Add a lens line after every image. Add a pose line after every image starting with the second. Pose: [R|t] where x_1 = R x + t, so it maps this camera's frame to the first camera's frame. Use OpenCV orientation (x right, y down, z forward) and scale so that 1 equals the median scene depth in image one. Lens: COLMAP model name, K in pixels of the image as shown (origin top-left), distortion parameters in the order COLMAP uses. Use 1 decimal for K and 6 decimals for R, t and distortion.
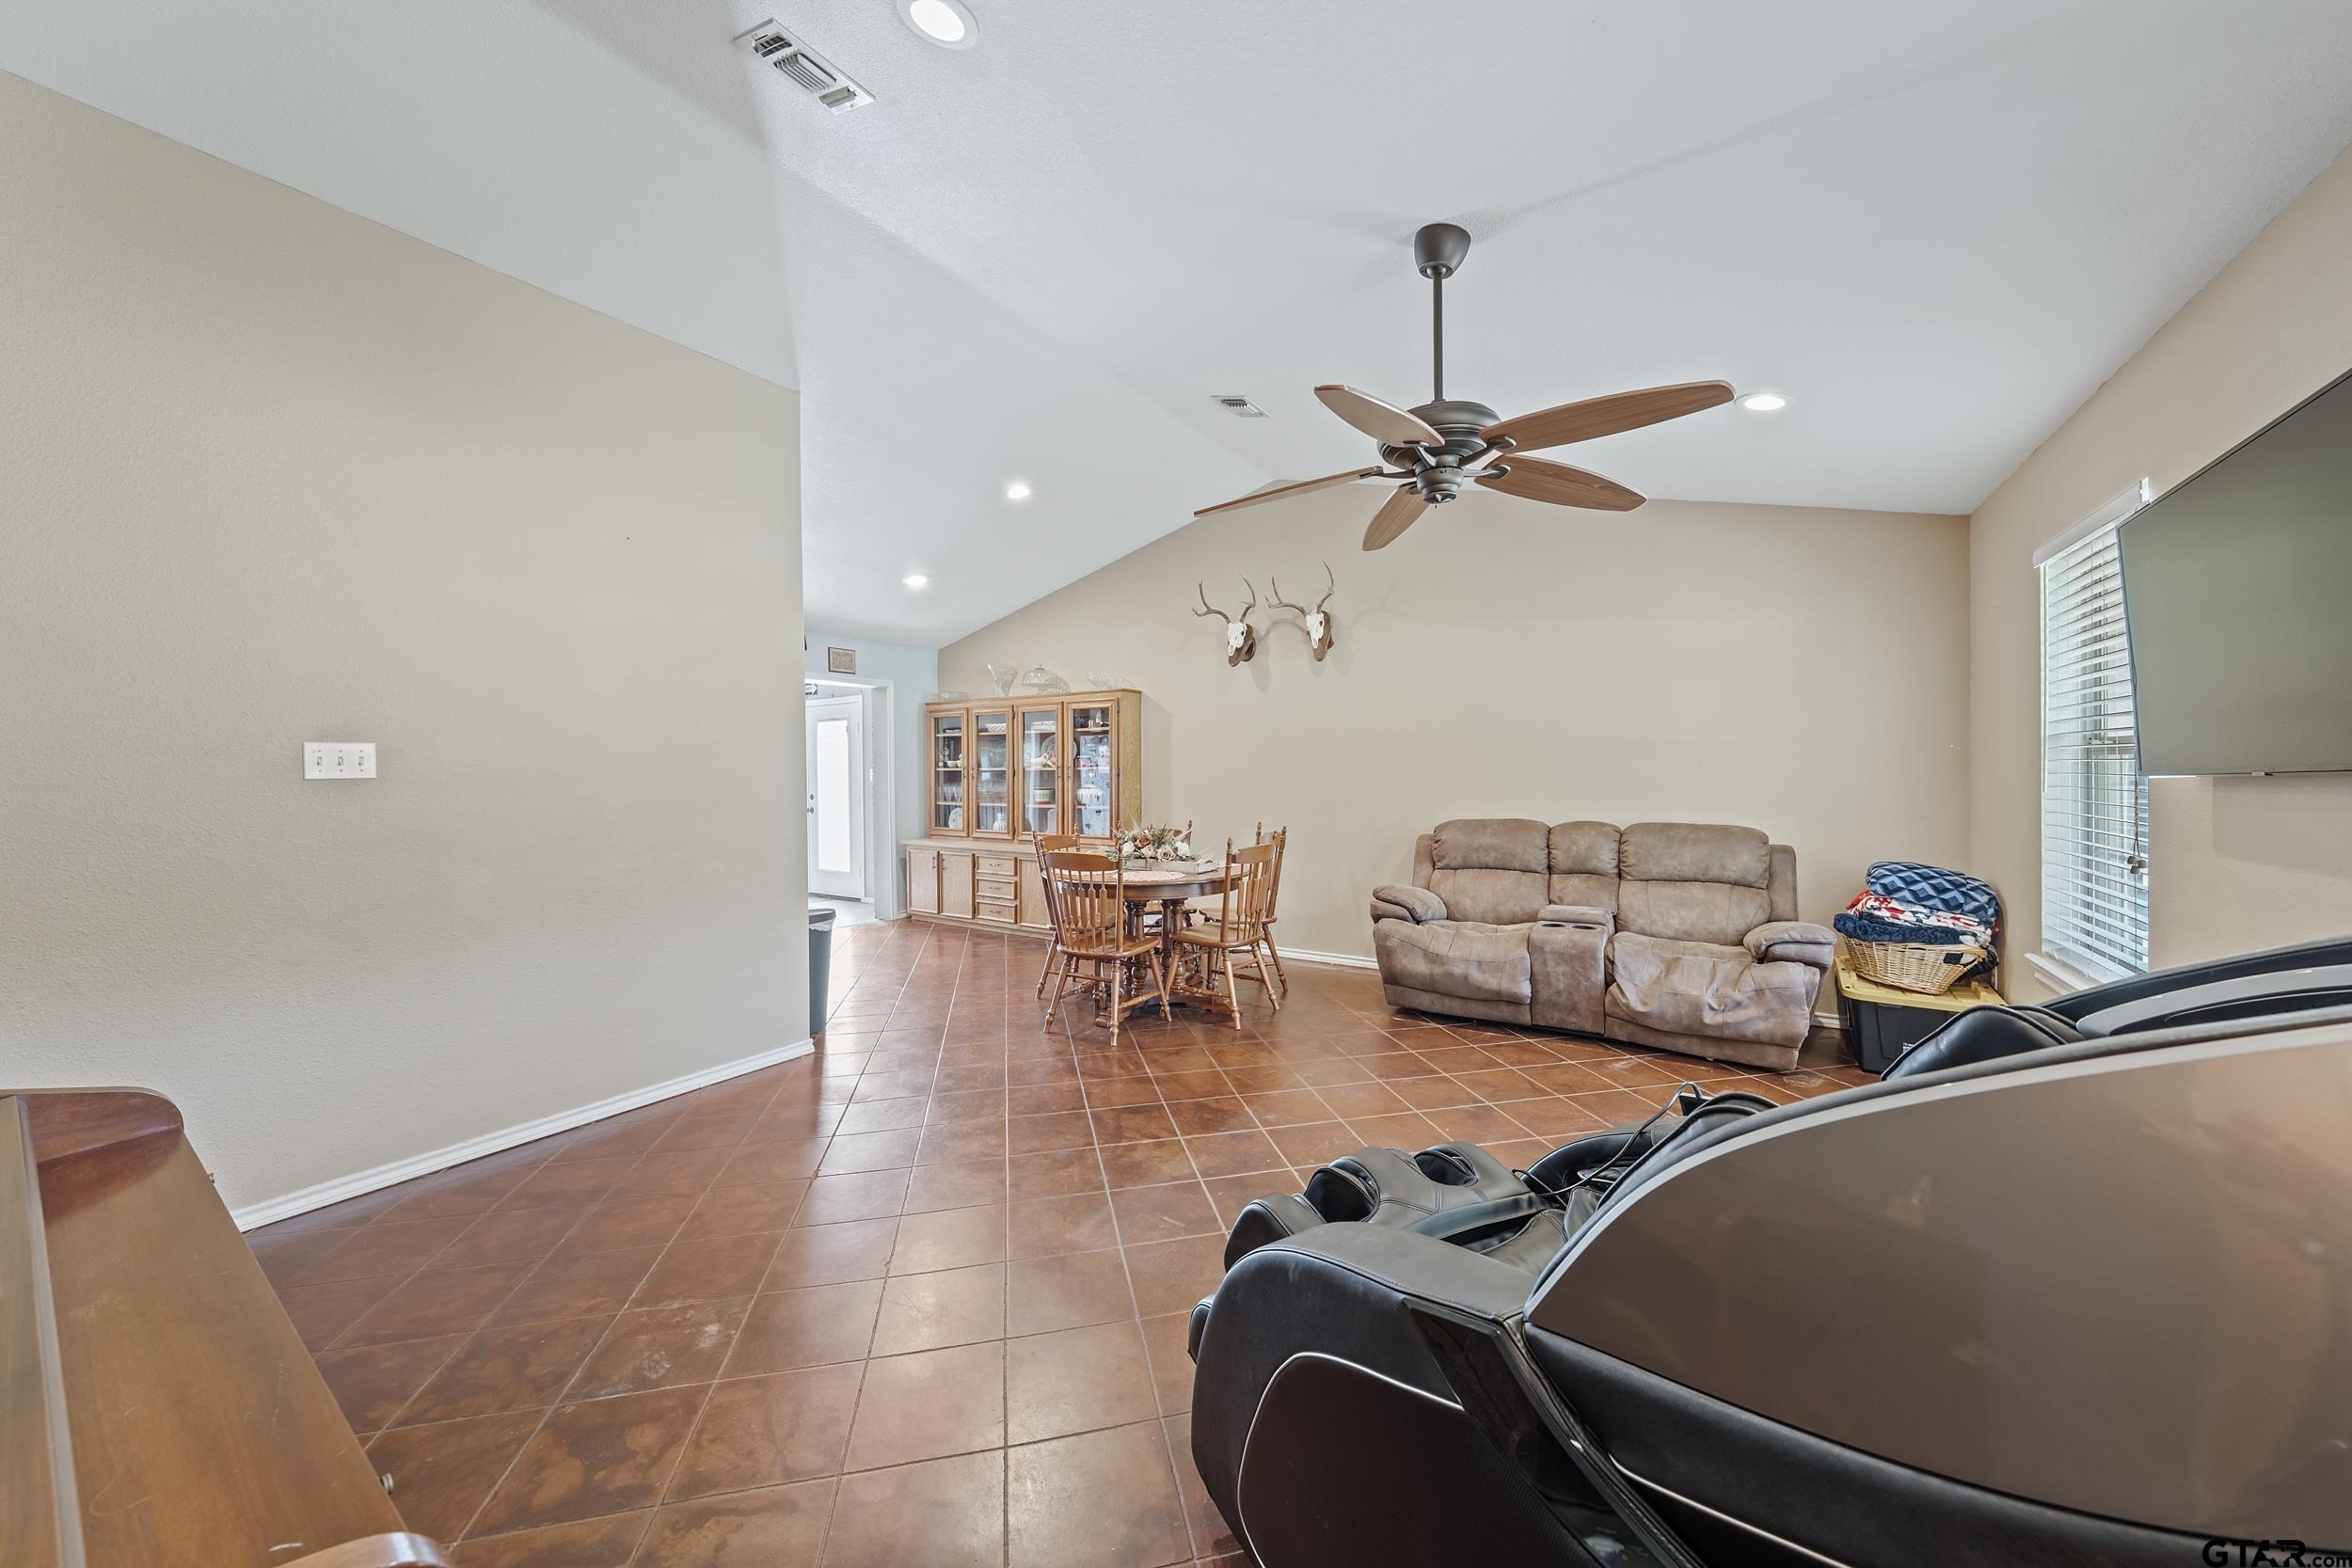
lens RADIAL K [[833.6, 0, 1177.1], [0, 833.6, 773.5], [0, 0, 1]] dist [-0.000890, -0.000027]
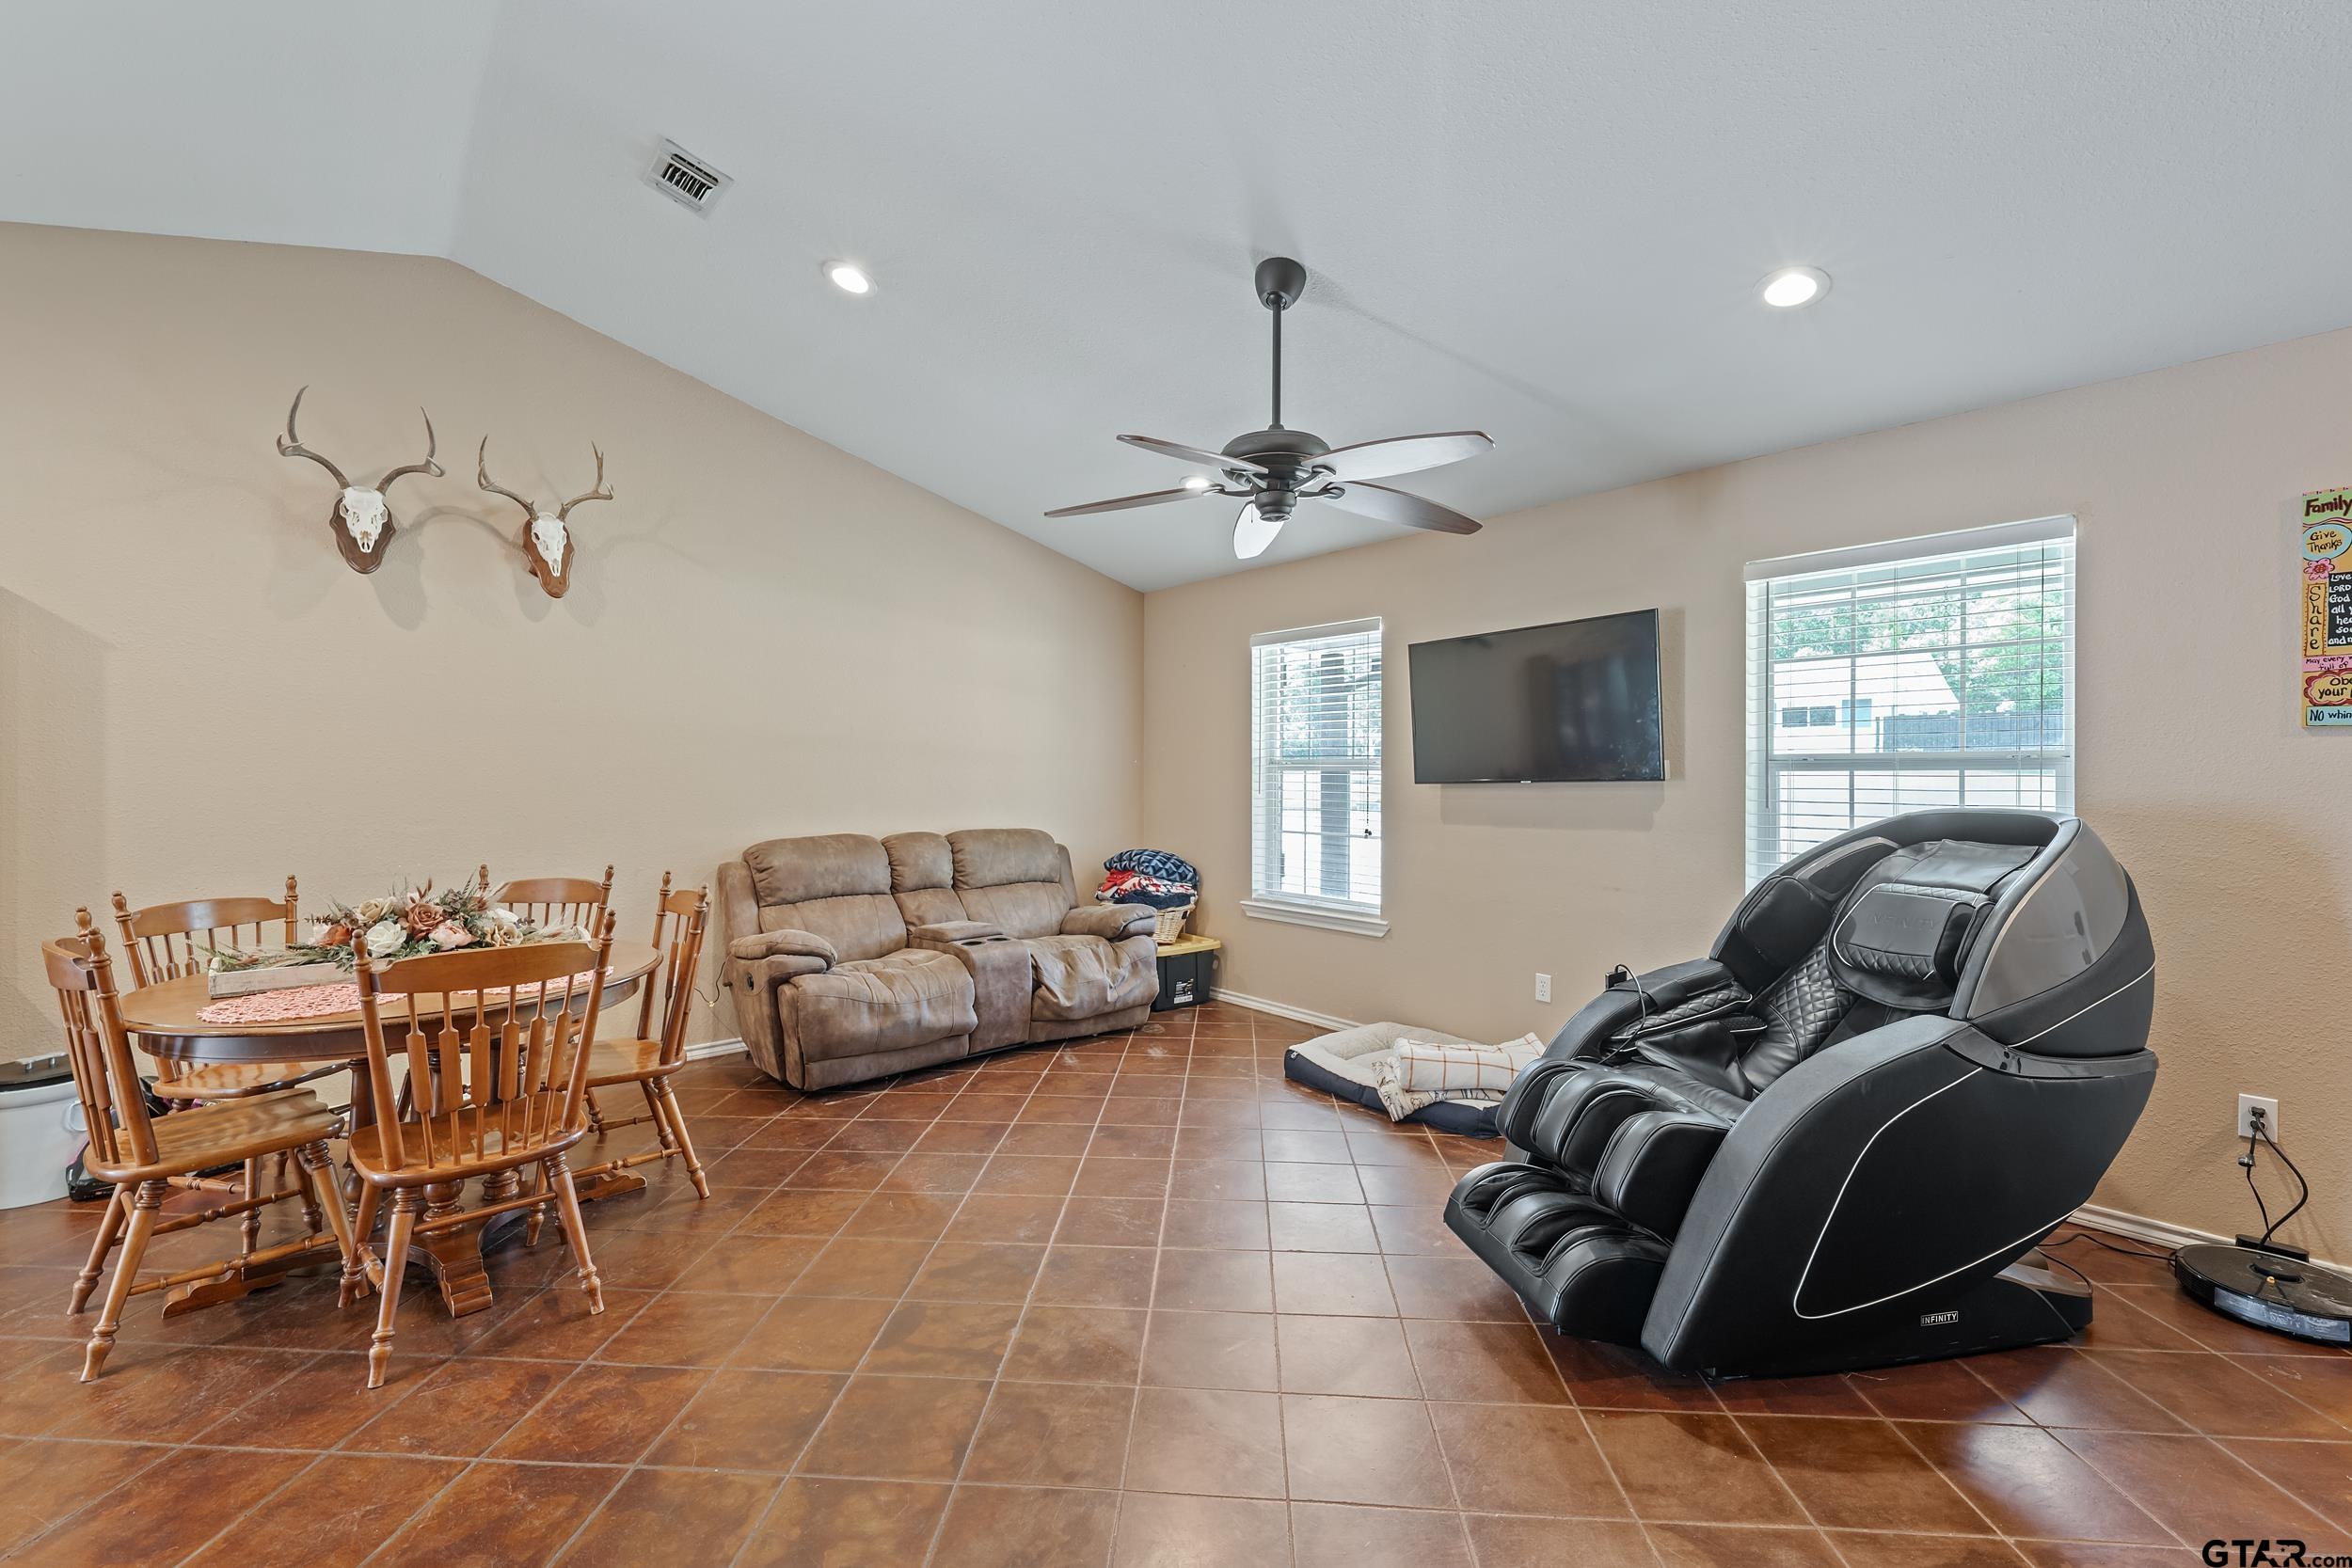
lens RADIAL K [[986.7, 0, 1176.0], [0, 986.7, 784.0], [0, 0, 1]] dist [0.001262, 0.000143]
pose [[0.259244, 0.000391, 0.965812, -0.574153], [-0.002246, 0.999997, 0.000198, 0.002729], [-0.965809, -0.002220, 0.259245, 0.506963]]
